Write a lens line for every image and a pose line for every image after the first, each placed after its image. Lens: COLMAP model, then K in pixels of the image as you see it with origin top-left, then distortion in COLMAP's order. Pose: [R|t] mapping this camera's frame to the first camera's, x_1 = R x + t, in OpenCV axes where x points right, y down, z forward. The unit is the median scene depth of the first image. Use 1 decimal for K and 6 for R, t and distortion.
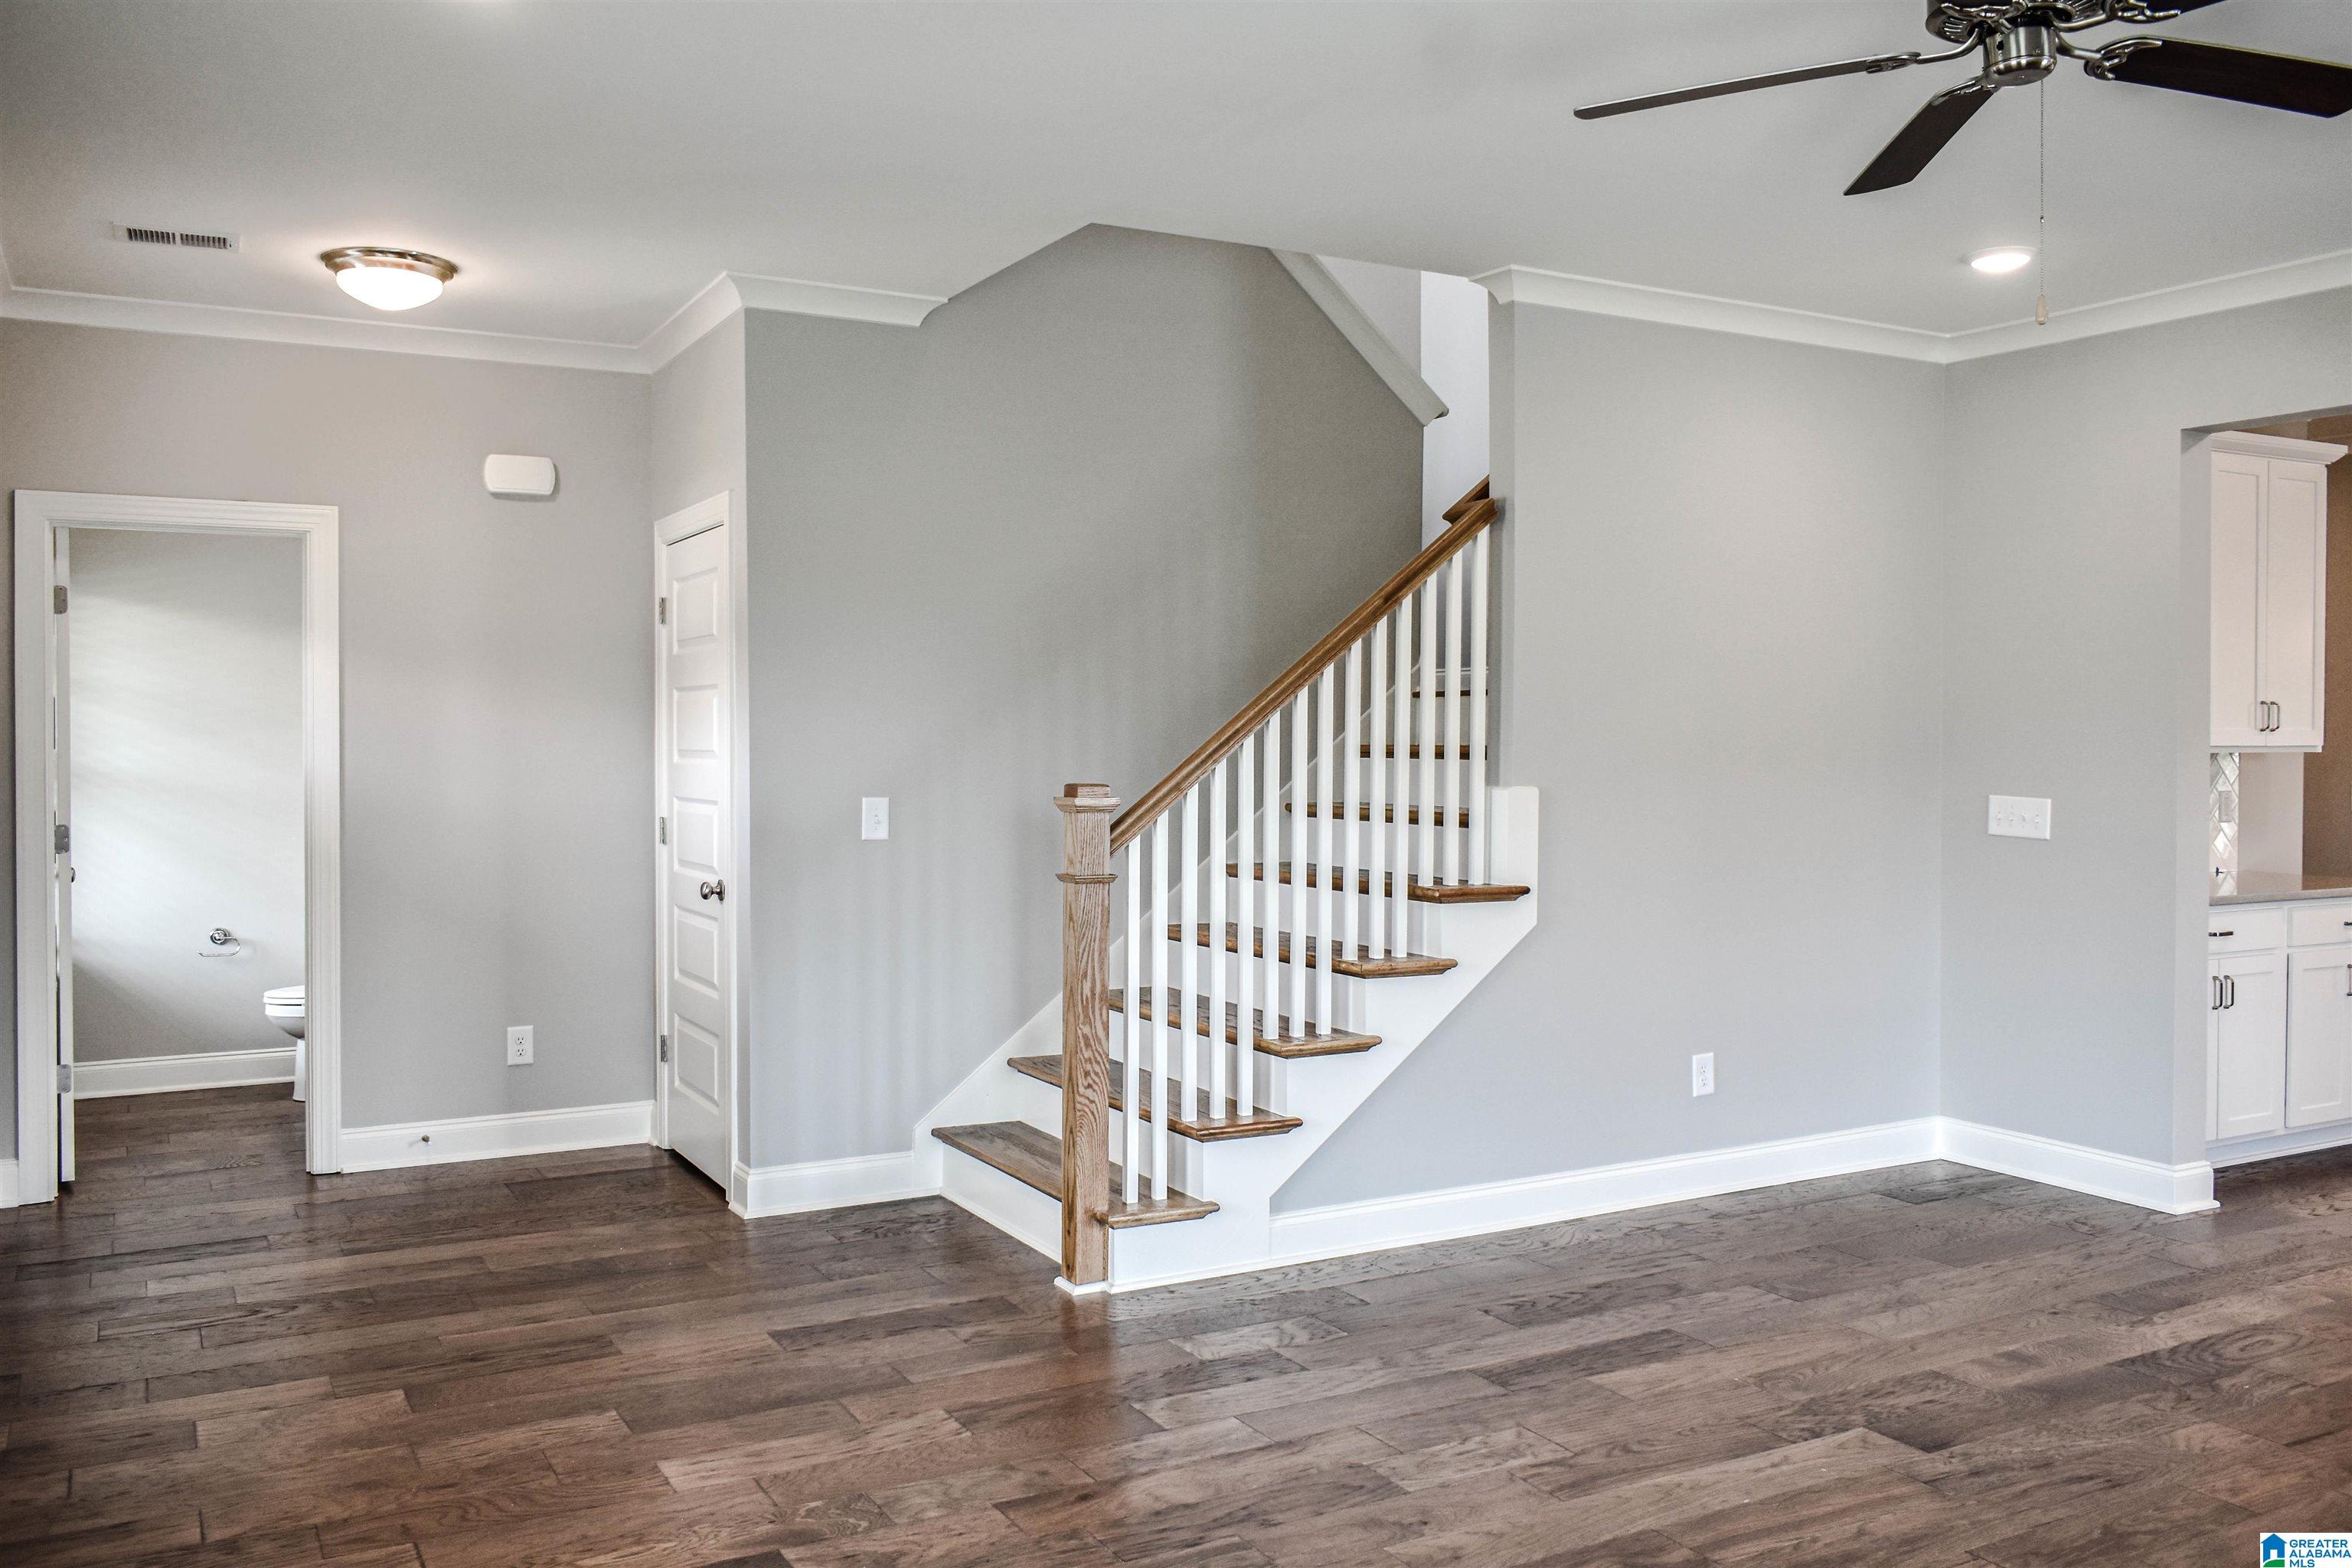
lens RADIAL K [[1828.9, 0, 1173.5], [0, 1828.9, 752.4], [0, 0, 1]] dist [-0.006120, 0.006911]
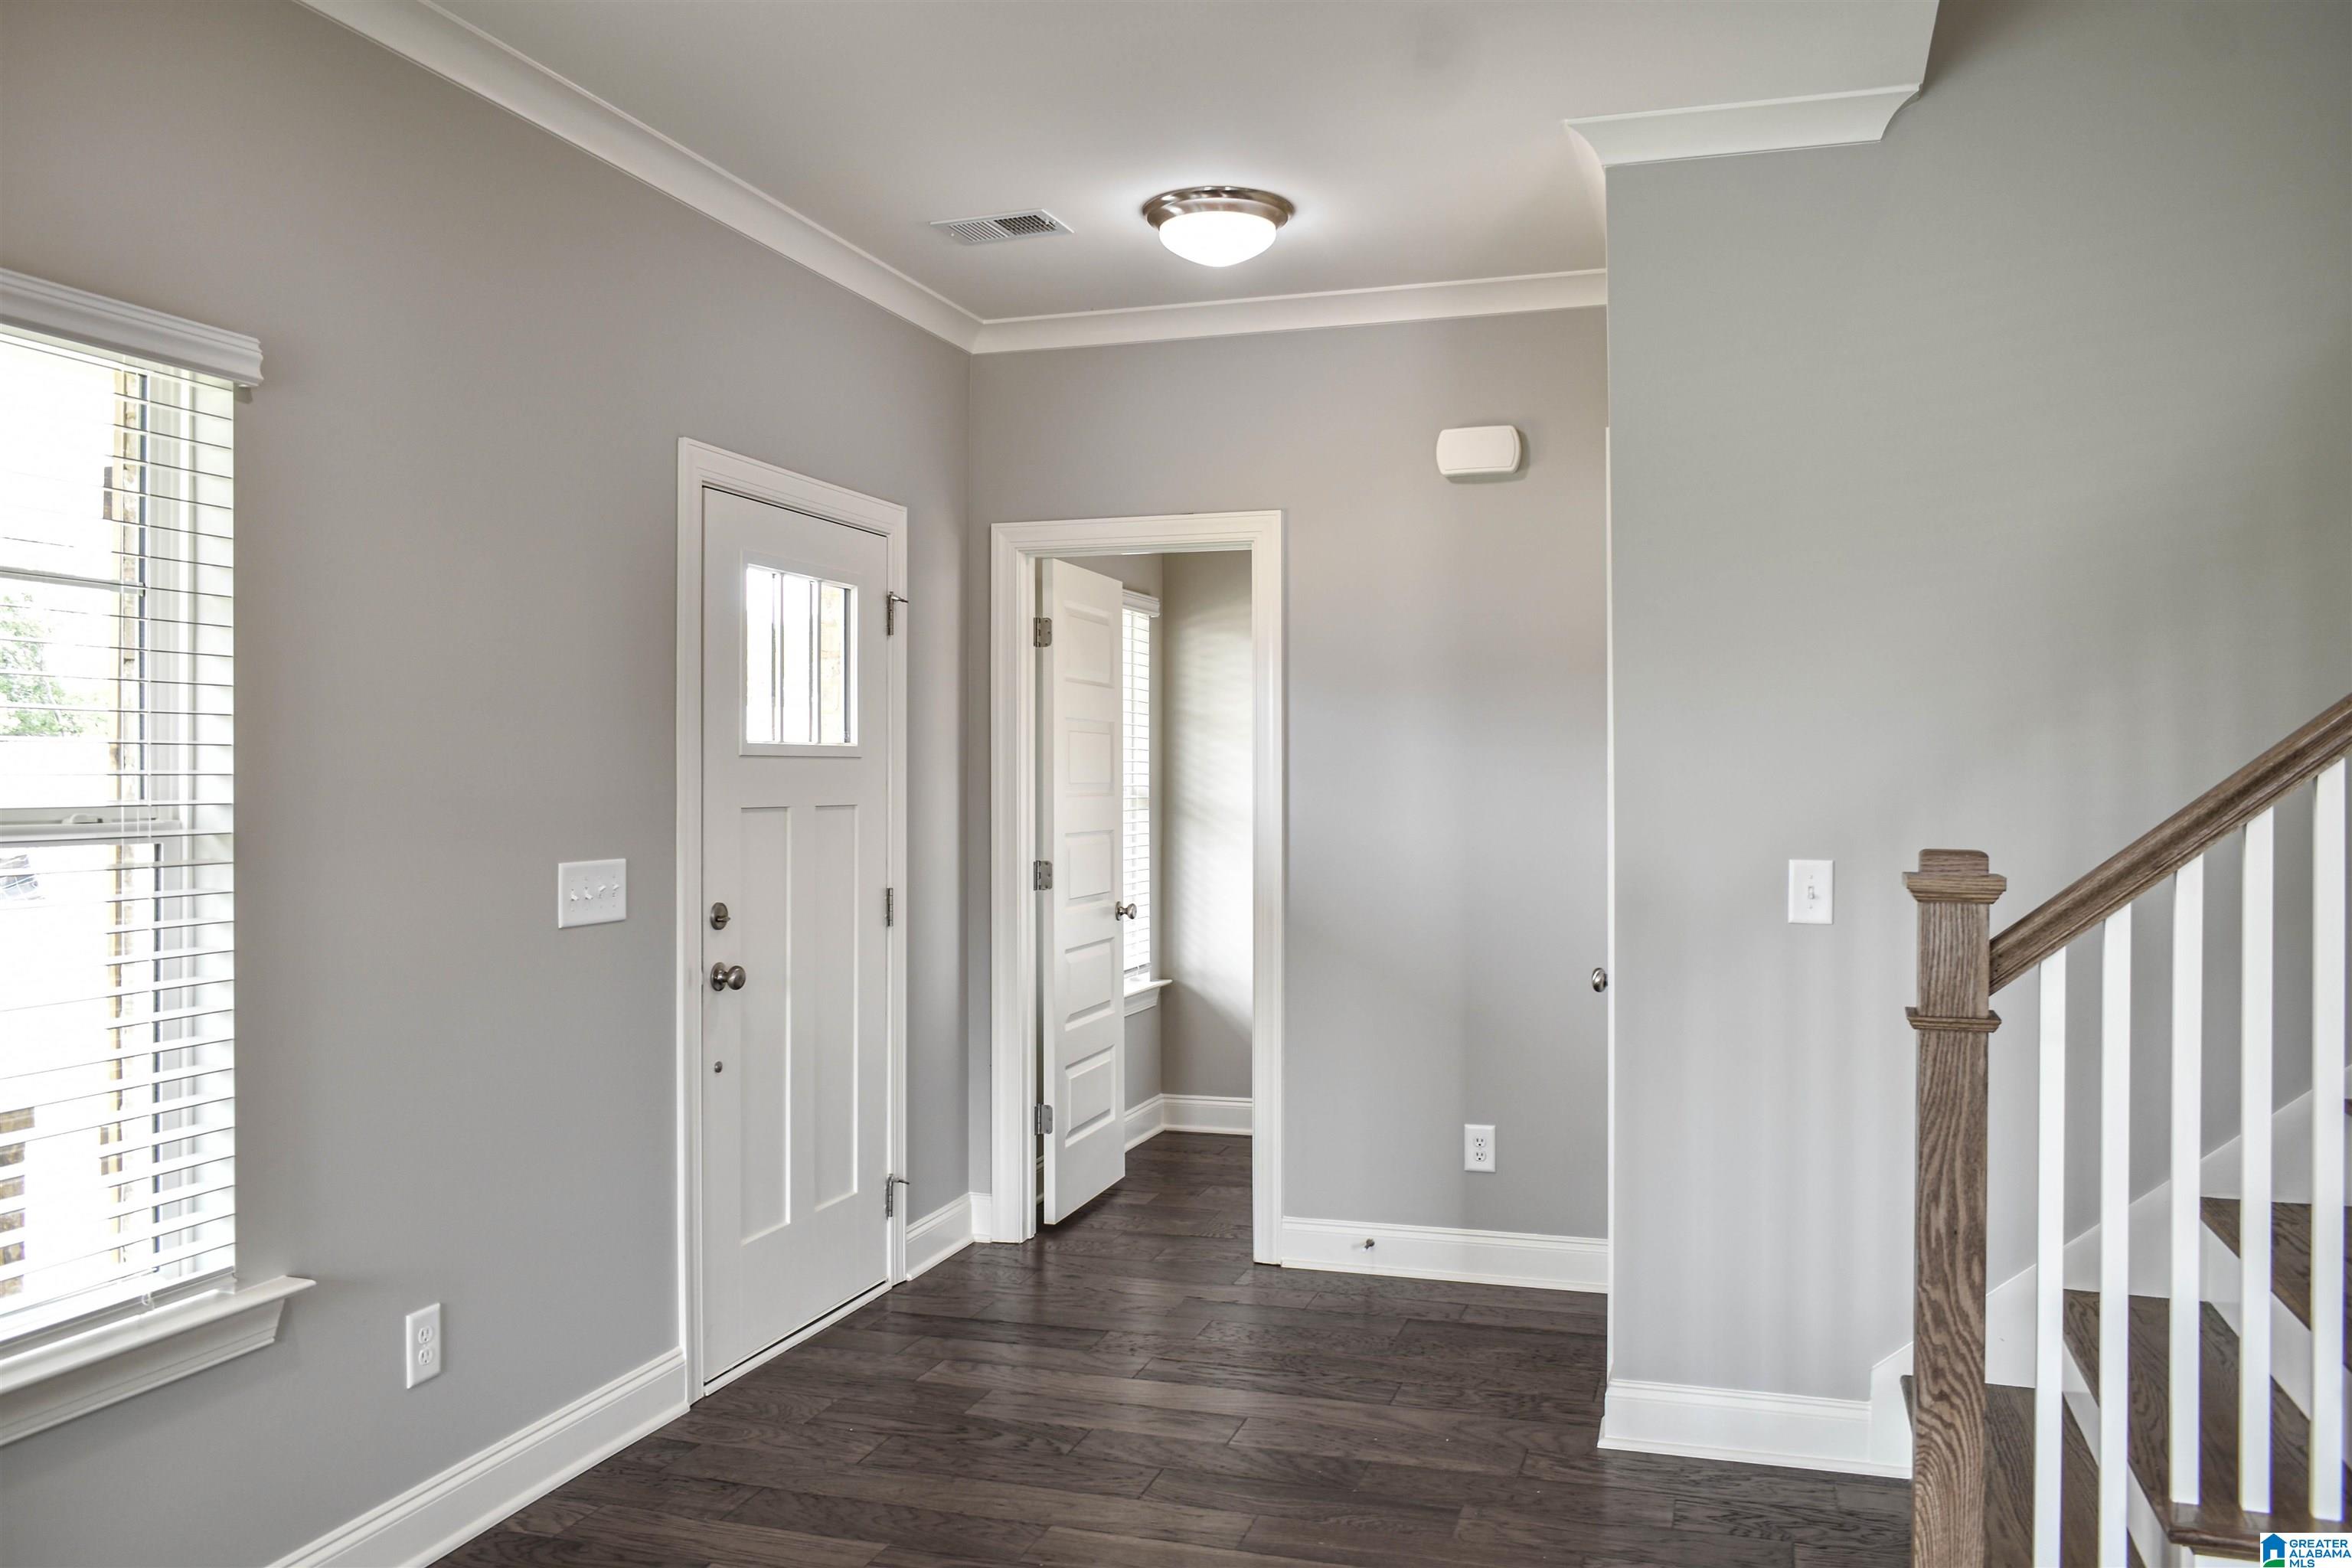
lens RADIAL K [[1849.9, 0, 1176.0], [0, 1849.9, 784.0], [0, 0, 1]] dist [-0.015484, -0.007121]
pose [[0.696979, 0.003580, -0.717082, 0.177639], [-0.006762, 0.999976, -0.001580, -0.000565], [0.717059, 0.005950, 0.696987, 0.411513]]
